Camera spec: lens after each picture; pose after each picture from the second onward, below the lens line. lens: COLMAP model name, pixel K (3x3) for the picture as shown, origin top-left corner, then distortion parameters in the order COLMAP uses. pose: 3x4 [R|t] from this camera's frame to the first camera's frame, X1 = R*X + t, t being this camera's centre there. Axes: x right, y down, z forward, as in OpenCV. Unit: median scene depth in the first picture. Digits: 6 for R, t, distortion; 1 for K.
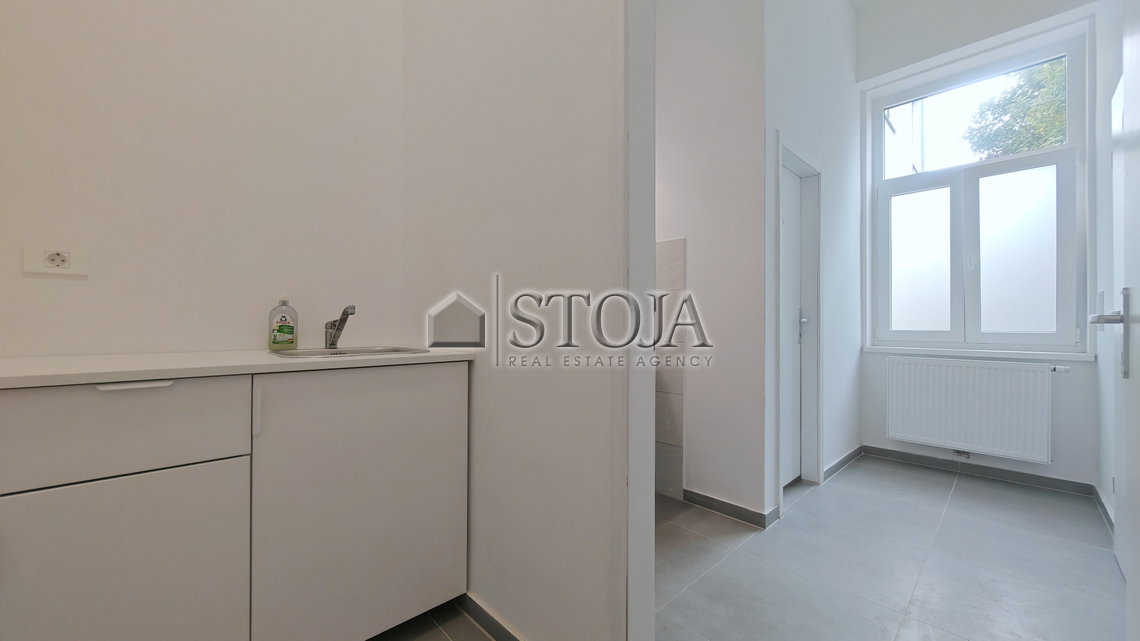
lens RADIAL K [[426.7, 0, 570.0], [0, 426.7, 320.5], [0, 0, 1]] dist [-0.001367, -0.000063]
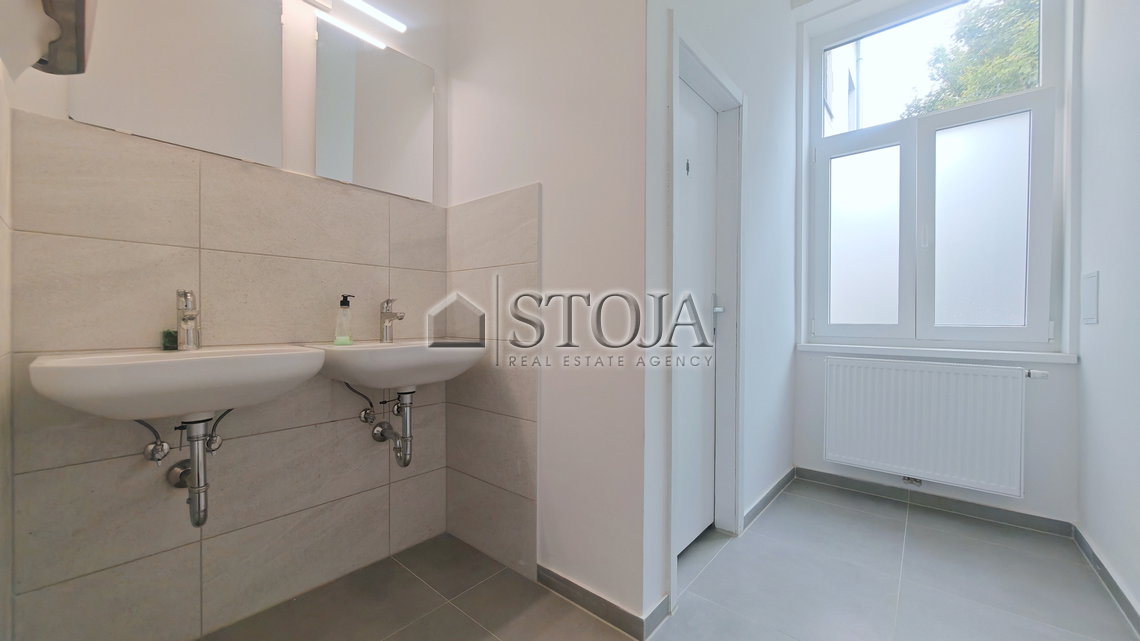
lens RADIAL K [[424.0, 0, 570.0], [0, 424.0, 320.5], [0, 0, 1]] dist [-0.002568, -0.000005]
pose [[0.994679, -0.000520, 0.103019, 0.220873], [-0.001022, 0.999888, 0.014916, 0.006425], [-0.103015, -0.014942, 0.994568, 0.307960]]
